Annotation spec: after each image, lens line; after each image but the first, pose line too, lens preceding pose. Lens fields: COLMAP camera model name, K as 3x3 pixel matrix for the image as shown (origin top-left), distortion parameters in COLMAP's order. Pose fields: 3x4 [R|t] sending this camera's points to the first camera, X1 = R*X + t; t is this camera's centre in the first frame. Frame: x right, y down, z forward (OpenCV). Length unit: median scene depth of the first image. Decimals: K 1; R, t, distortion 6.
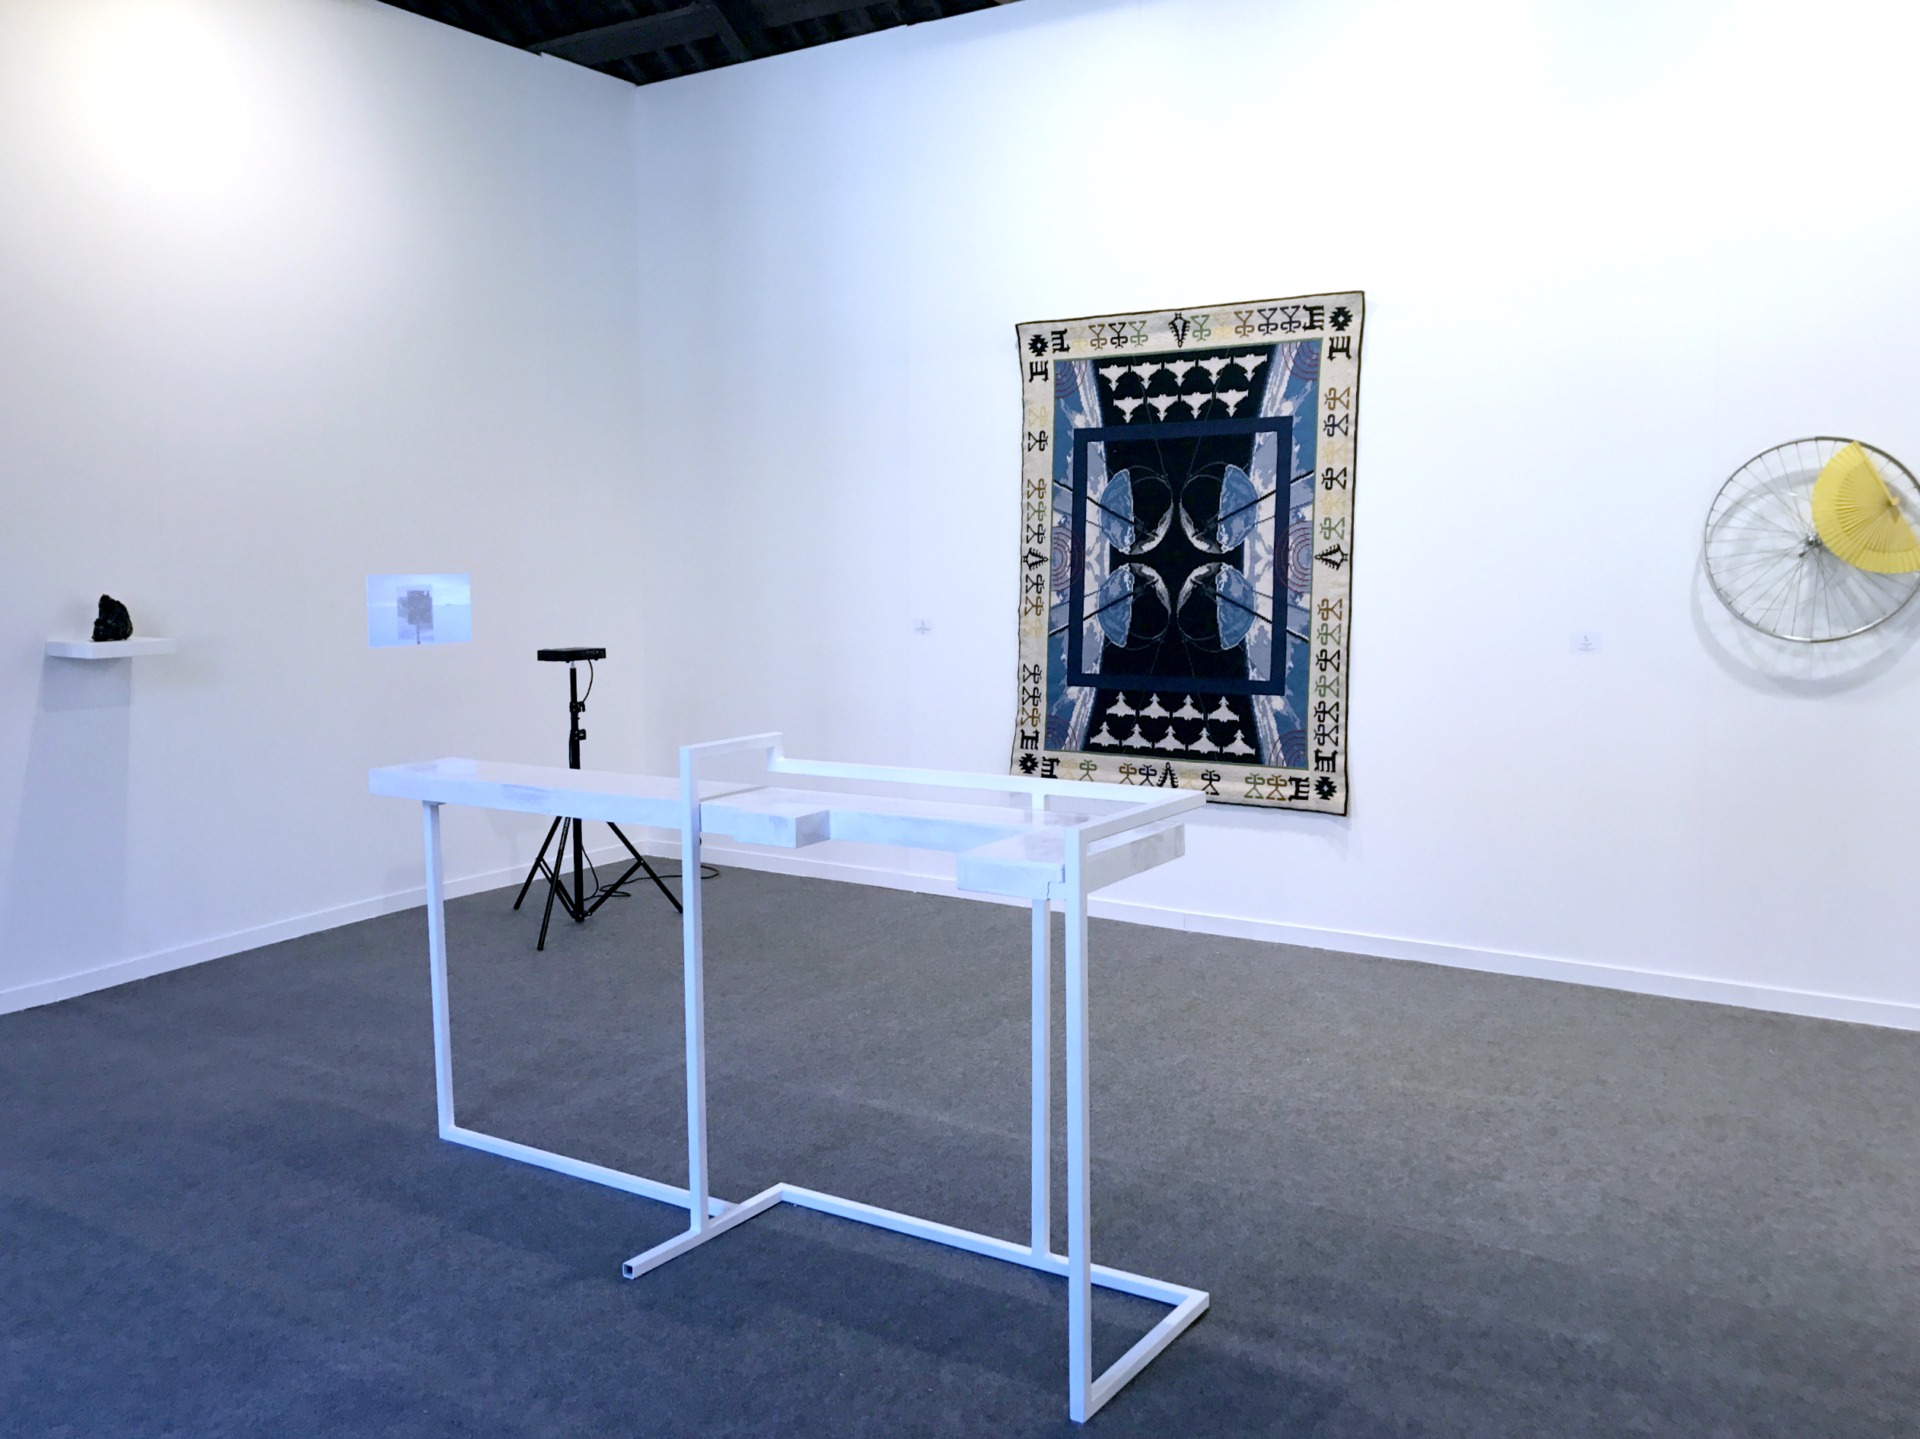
lens RADIAL K [[1626.1, 0, 920.9], [0, 1626.1, 726.6], [0, 0, 1]] dist [0.039112, -0.020552]
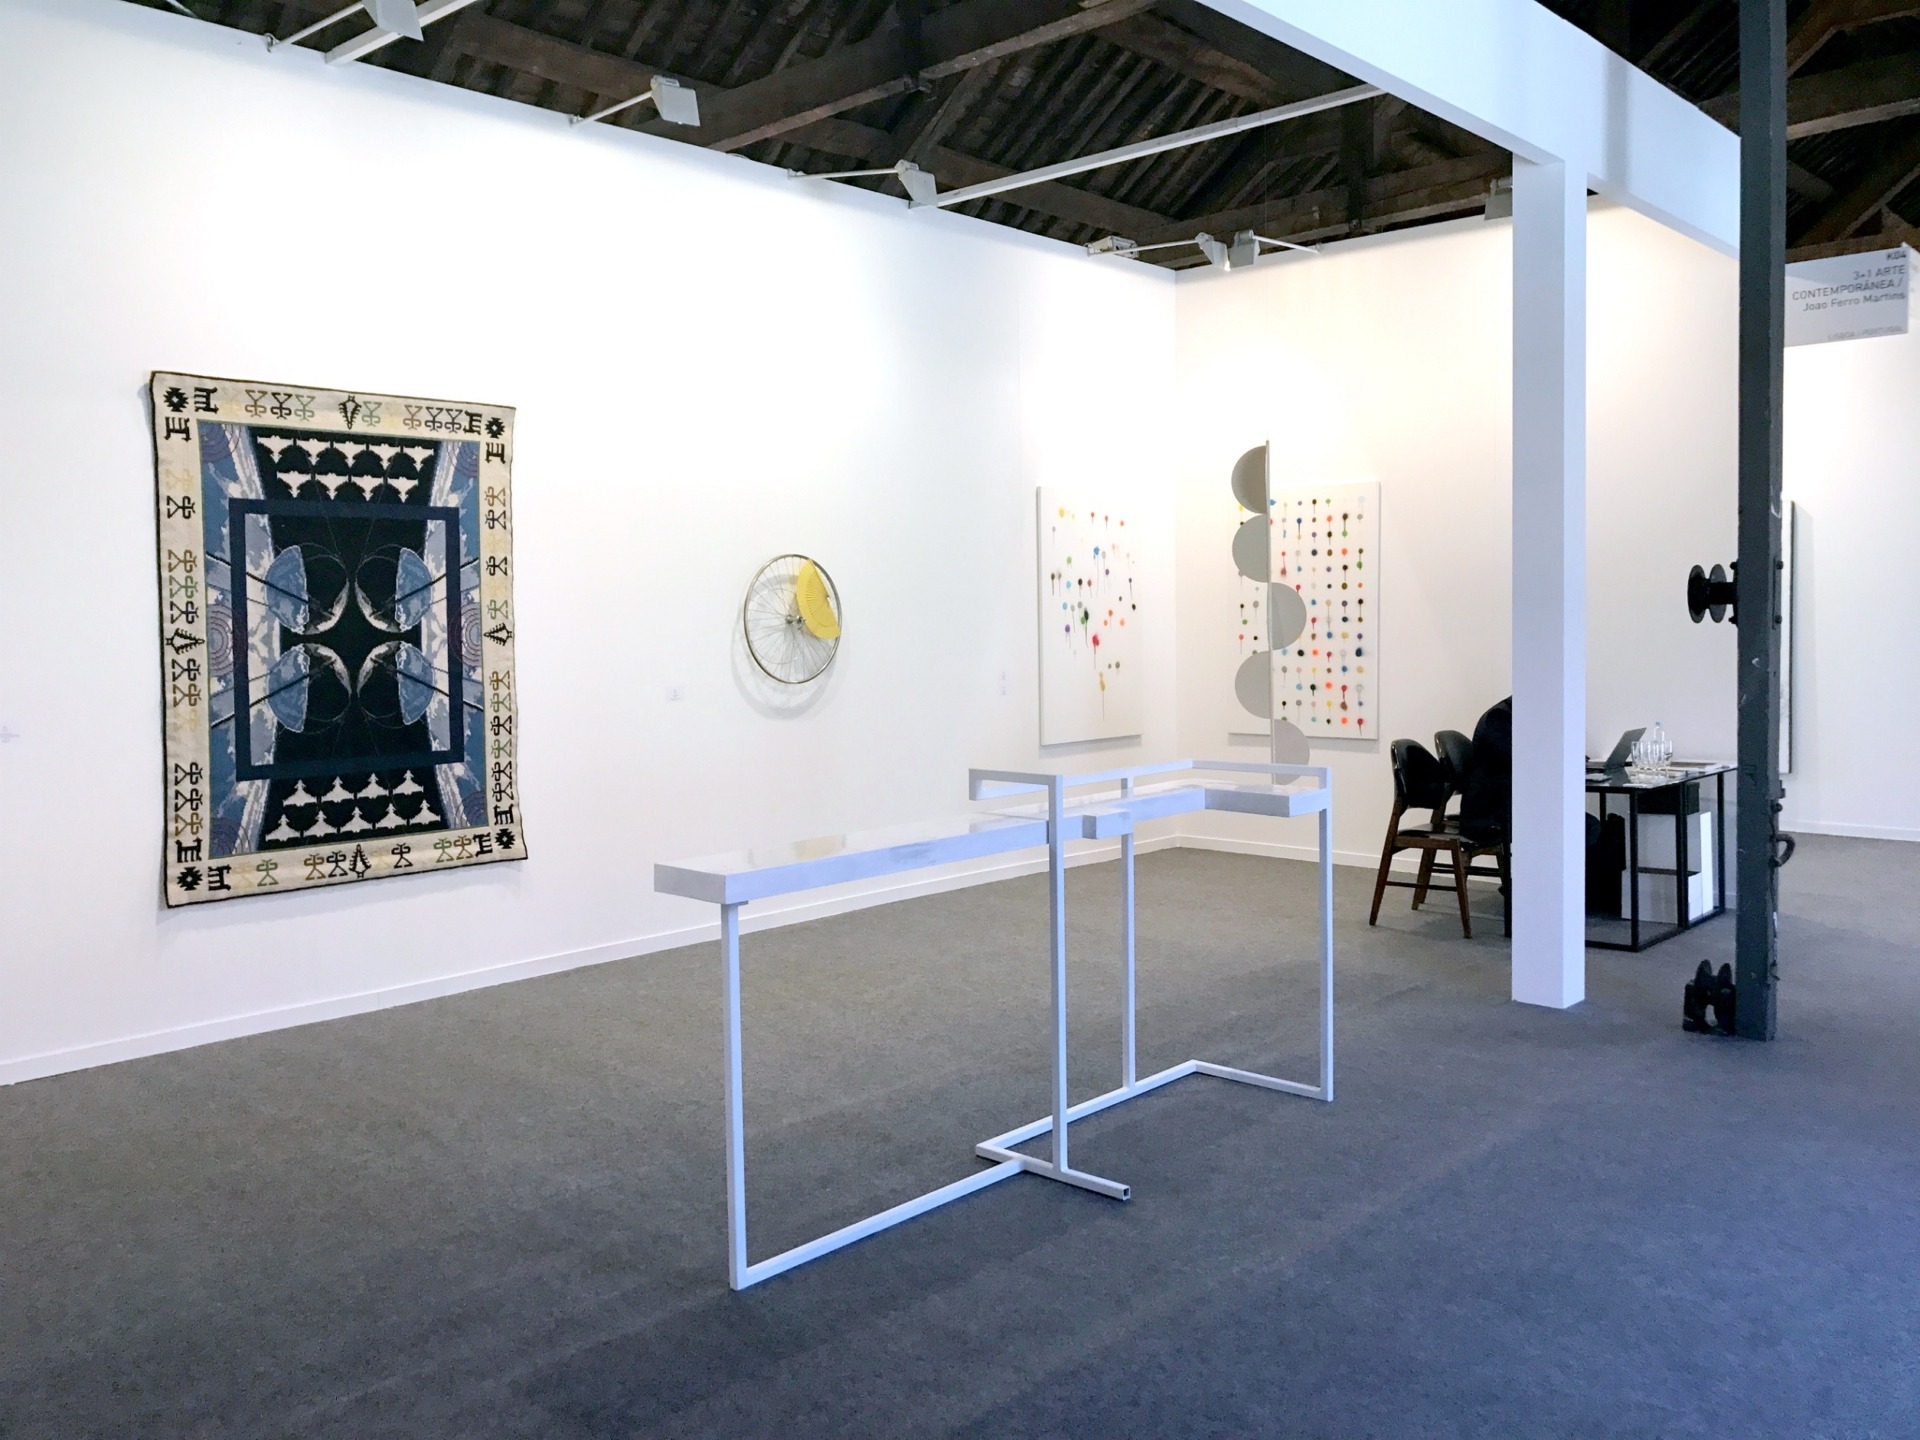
lens RADIAL K [[1626.1, 0, 929.0], [0, 1626.1, 700.3], [0, 0, 1]] dist [0.039112, -0.020552]
pose [[0.150006, -0.045082, 0.987657, -0.784937], [0.124291, 0.991895, 0.026398, -0.048632], [-0.980841, 0.118797, 0.154394, 0.510300]]
